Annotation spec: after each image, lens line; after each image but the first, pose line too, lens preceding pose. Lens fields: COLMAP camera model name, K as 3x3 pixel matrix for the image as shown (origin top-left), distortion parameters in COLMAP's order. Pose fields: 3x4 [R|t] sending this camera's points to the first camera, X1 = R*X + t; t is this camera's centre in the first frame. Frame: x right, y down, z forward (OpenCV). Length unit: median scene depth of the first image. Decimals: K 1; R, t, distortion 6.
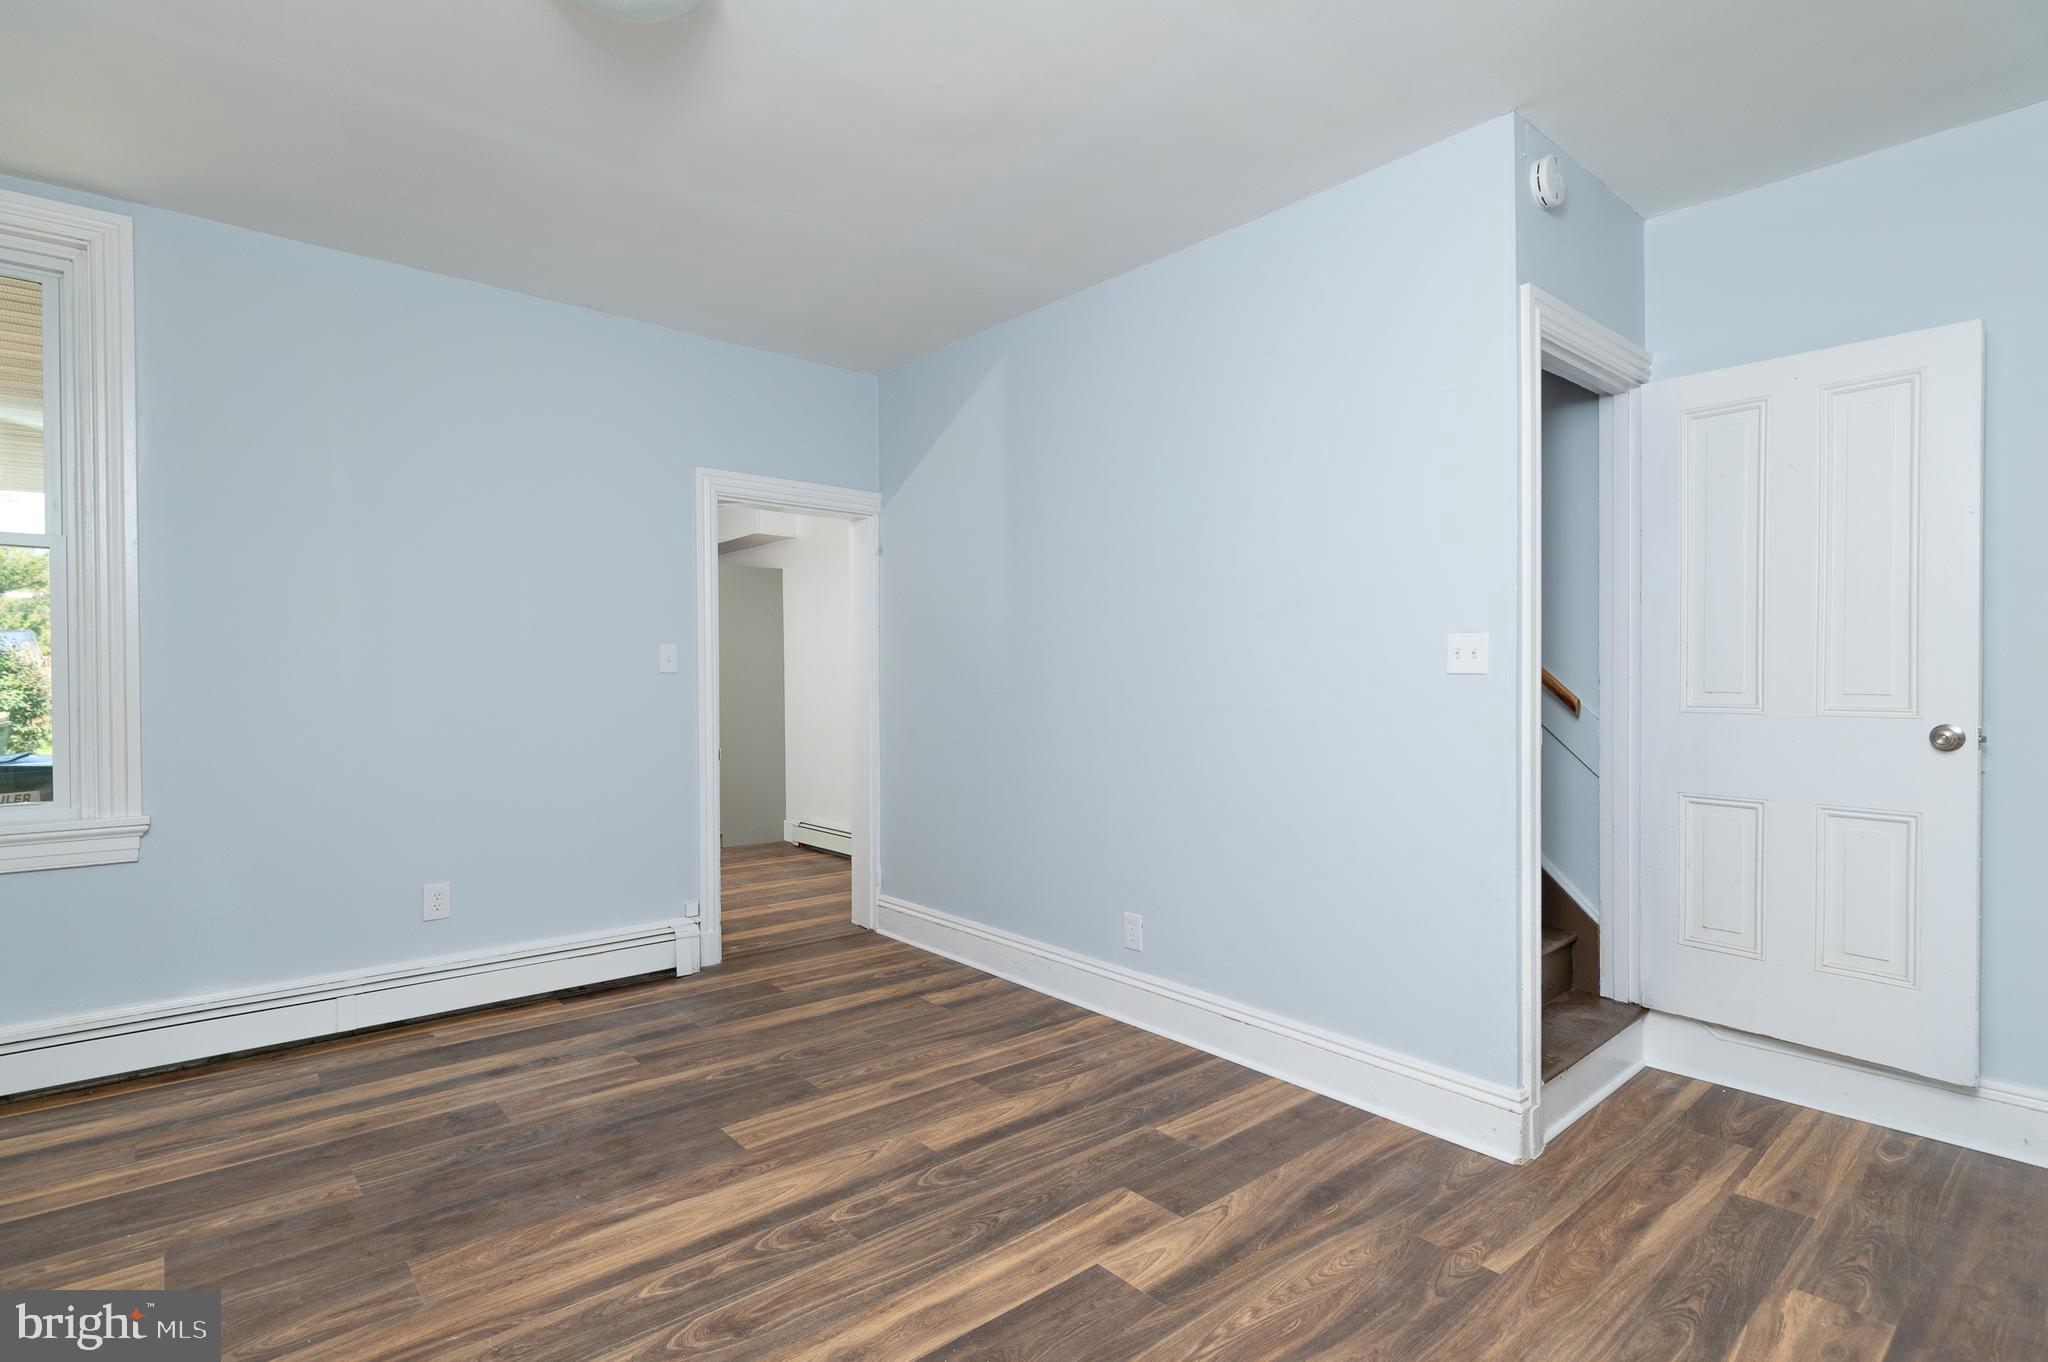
lens RADIAL K [[992.5, 0, 1030.9], [0, 992.5, 684.4], [0, 0, 1]] dist [0.000465, 0.000087]
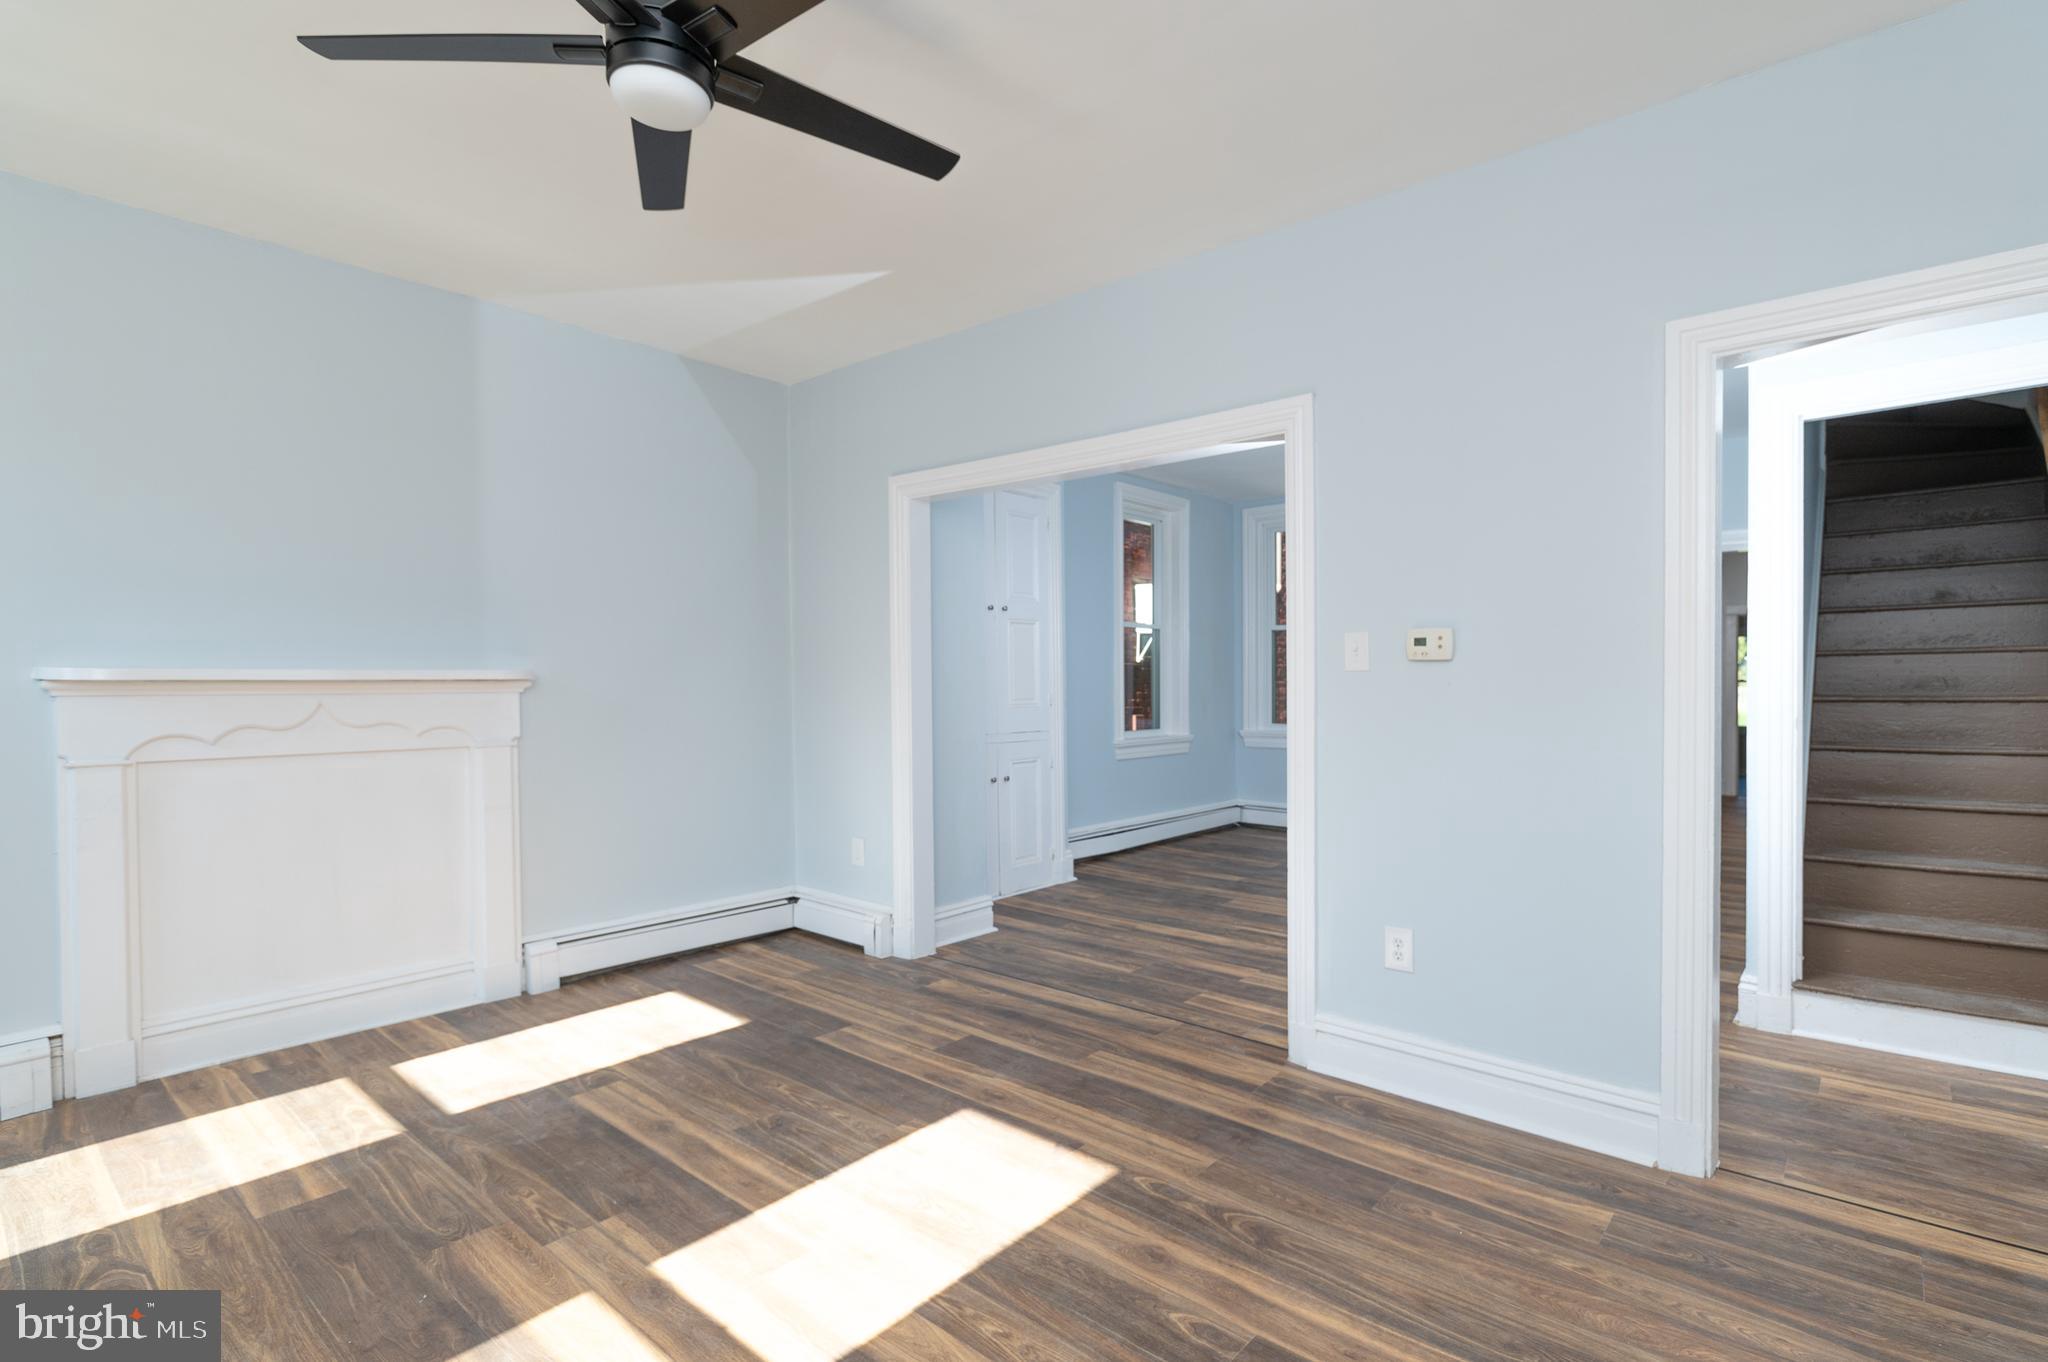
lens RADIAL K [[988.7, 0, 1031.5], [0, 988.7, 722.1], [0, 0, 1]] dist [-0.001561, -0.000079]
pose [[0.144205, 0.044083, -0.988565, 1.433258], [-0.003276, 0.999023, 0.044072, -0.001671], [0.989542, -0.003117, 0.144209, -0.157067]]
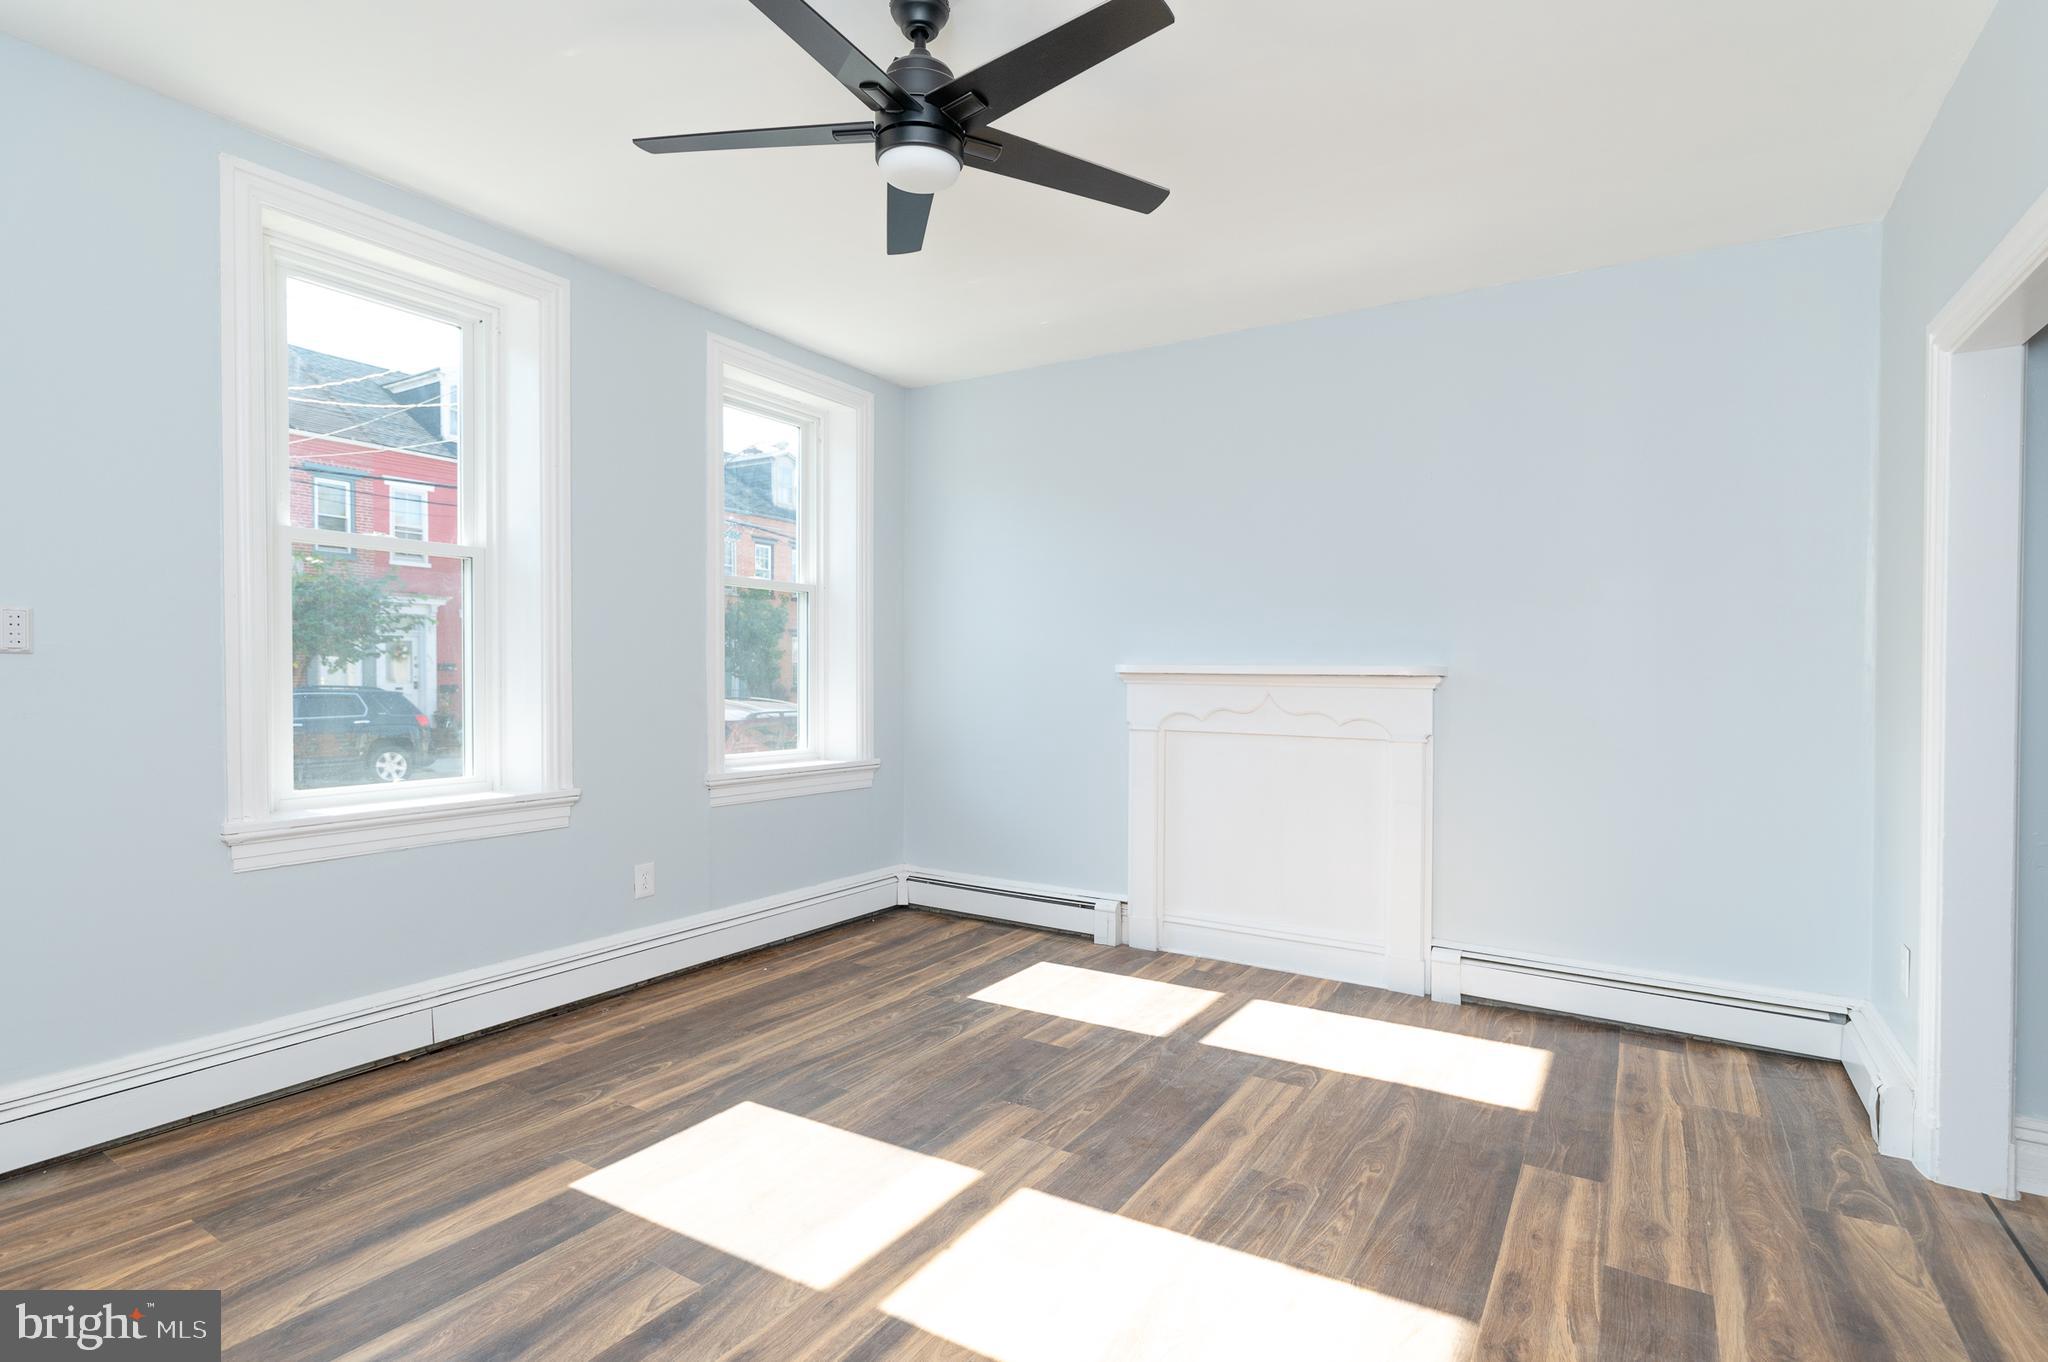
lens RADIAL K [[992.5, 0, 1030.9], [0, 992.5, 684.4], [0, 0, 1]] dist [0.000465, 0.000087]
pose [[-0.955622, -0.005970, -0.294534, 0.947393], [-0.011353, 0.999798, 0.016569, -0.002264], [0.294375, 0.019178, -0.955497, 0.417396]]
